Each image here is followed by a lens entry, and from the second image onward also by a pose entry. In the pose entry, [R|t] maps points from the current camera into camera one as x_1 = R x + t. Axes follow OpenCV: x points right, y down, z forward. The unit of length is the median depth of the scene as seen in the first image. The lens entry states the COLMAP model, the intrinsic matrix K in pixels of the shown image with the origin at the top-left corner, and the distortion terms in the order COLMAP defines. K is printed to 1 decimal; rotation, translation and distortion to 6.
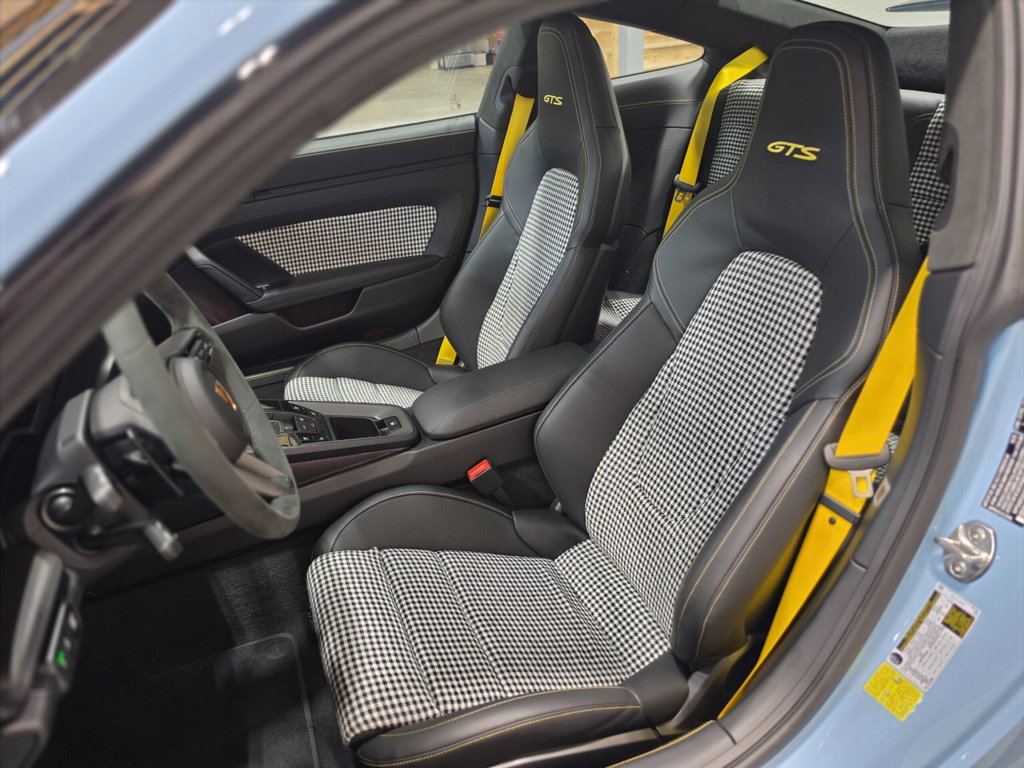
lens RADIAL K [[730.4, 0, 502.4], [0, 730.4, 383.3], [0, 0, 1]] dist [0.080286, -0.117645]
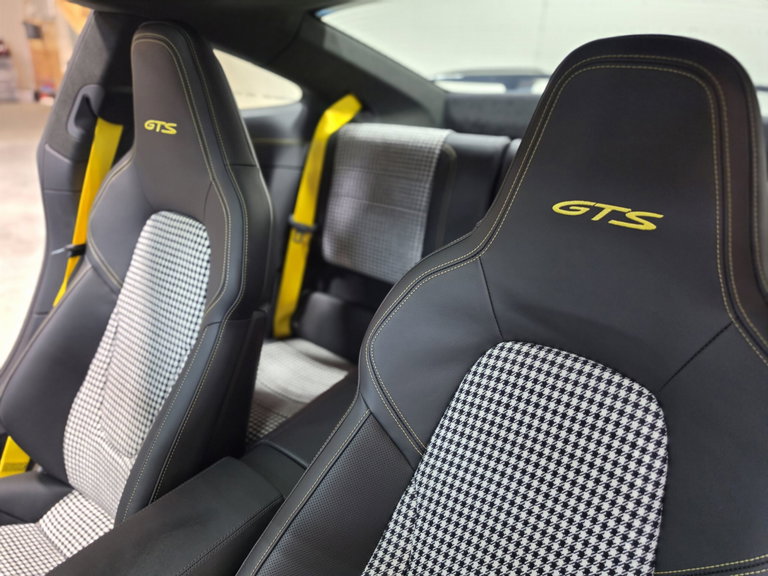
lens RADIAL K [[540.3, 0, 377.9], [0, 540.3, 282.3], [0, 0, 1]] dist [0.090669, -0.142851]
pose [[0.863549, -0.071260, 0.499205, -0.032855], [0.129849, 0.988005, -0.083584, -0.161804], [-0.487261, 0.137000, 0.862443, 0.459822]]
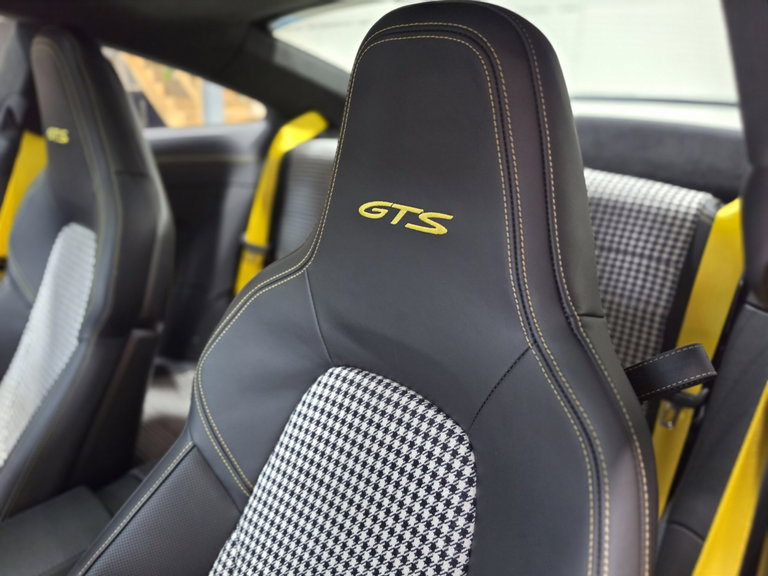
lens RADIAL K [[547.8, 0, 376.8], [0, 547.8, 287.4], [0, 0, 1]] dist [0.080286, -0.117645]
pose [[0.909801, -0.030633, 0.413913, 0.131881], [0.097448, 0.985161, -0.141285, -0.136827], [-0.403443, 0.168876, 0.899285, 0.429336]]
